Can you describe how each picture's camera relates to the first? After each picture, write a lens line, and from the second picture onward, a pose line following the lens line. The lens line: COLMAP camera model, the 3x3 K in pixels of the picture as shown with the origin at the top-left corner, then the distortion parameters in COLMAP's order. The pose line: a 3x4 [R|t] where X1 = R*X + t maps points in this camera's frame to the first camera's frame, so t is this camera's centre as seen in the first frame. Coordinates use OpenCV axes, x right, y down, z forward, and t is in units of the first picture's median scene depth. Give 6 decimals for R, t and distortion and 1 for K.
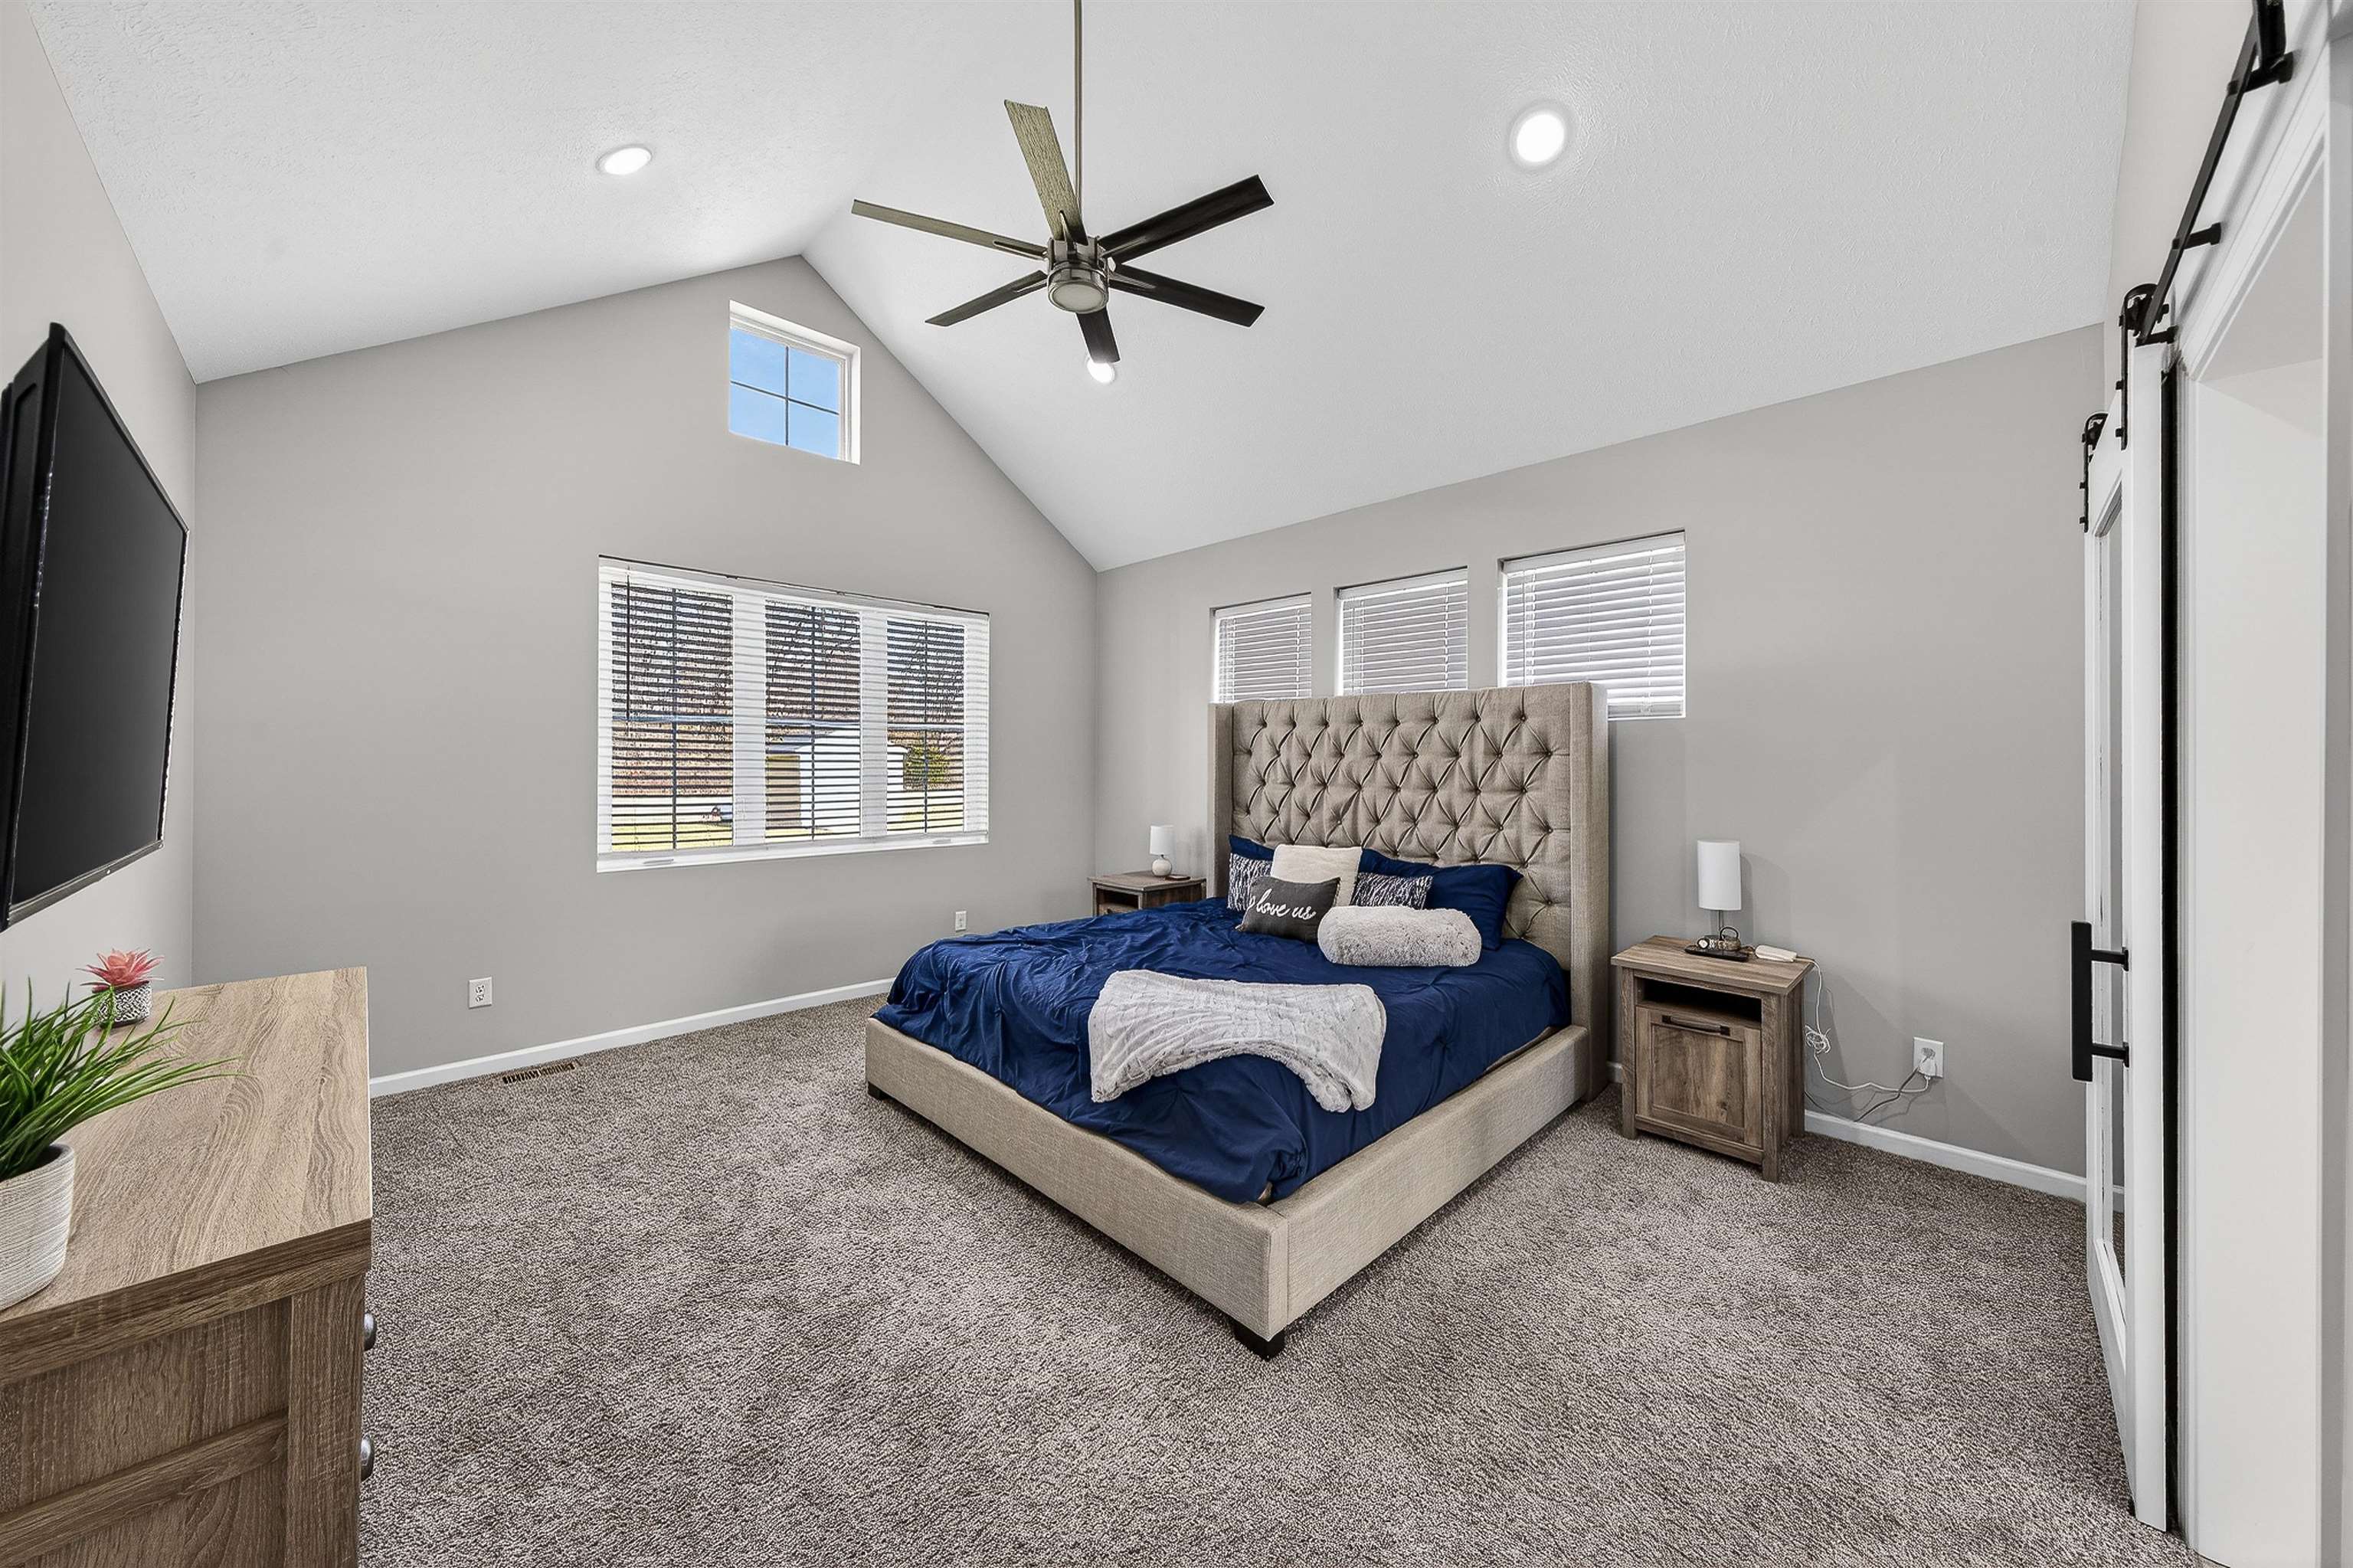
lens RADIAL K [[811.1, 0, 1176.9], [0, 811.1, 772.2], [0, 0, 1]] dist [-0.002365, -0.000048]
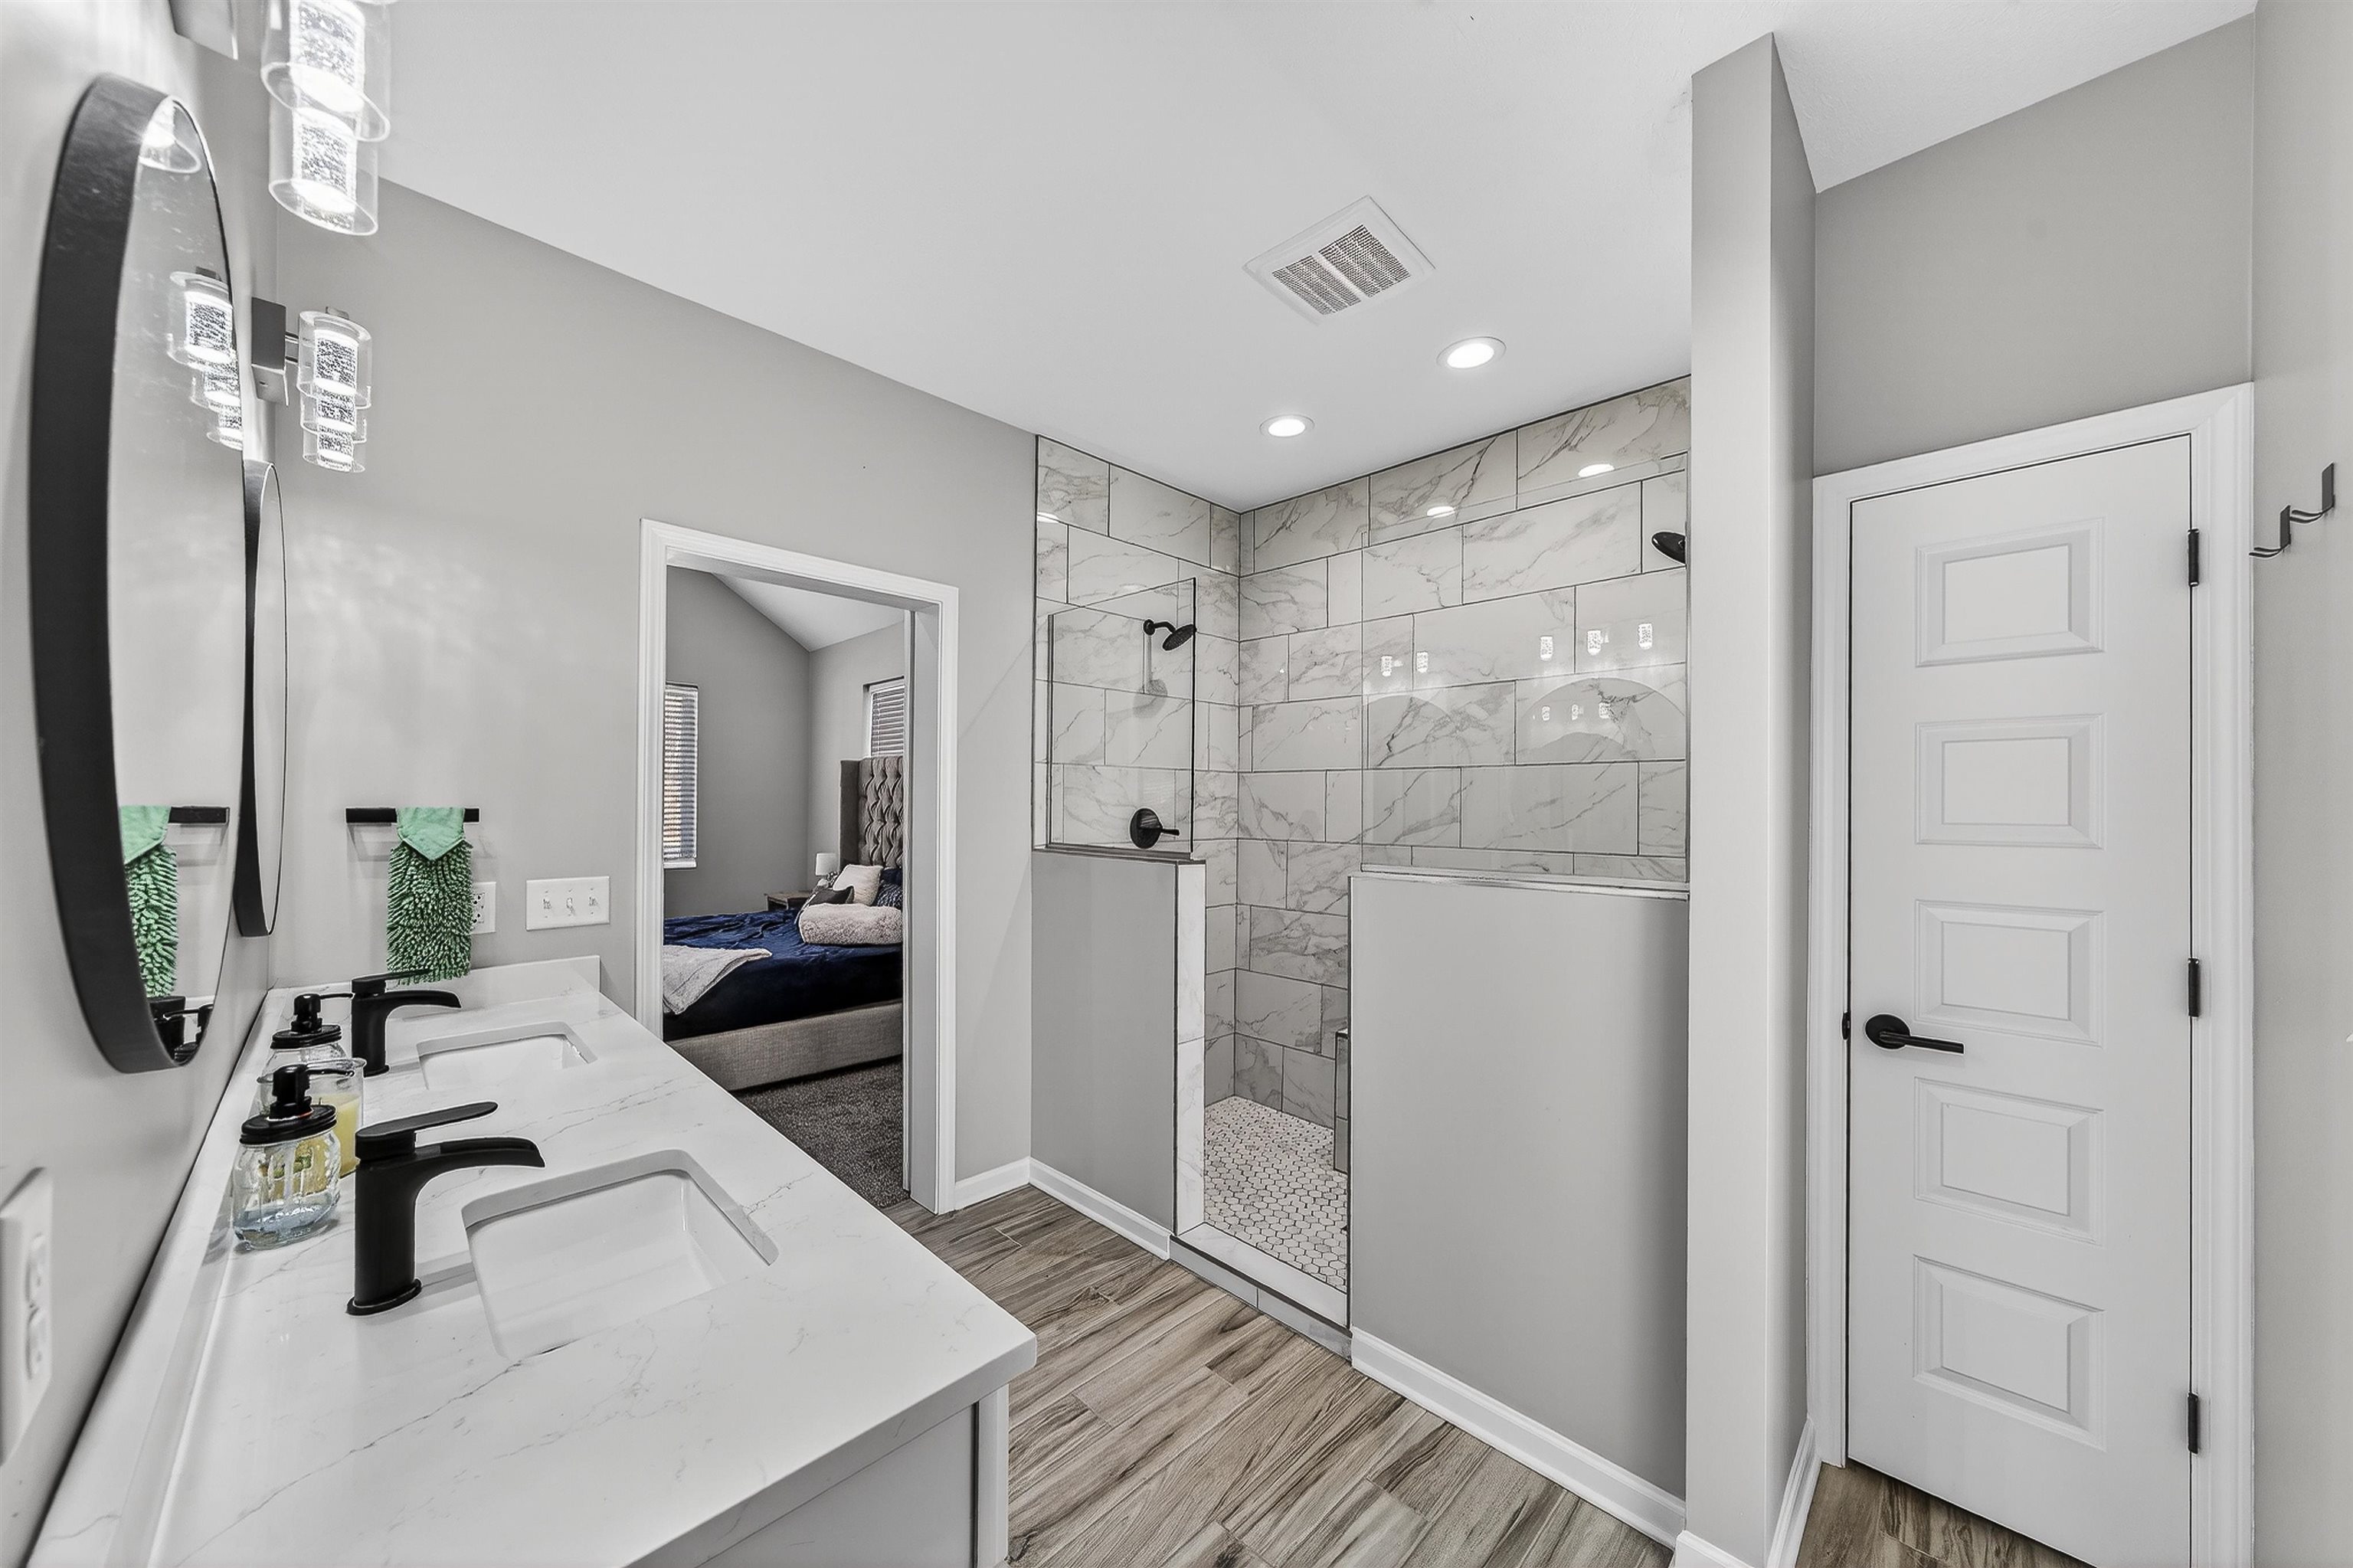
lens RADIAL K [[811.1, 0, 1176.1], [0, 811.1, 780.5], [0, 0, 1]] dist [-0.002365, -0.000048]
pose [[0.999942, -0.007416, 0.007825, 0.599332], [0.007478, 0.999941, -0.007917, -0.037808], [-0.007765, 0.007975, 0.999938, -0.341025]]
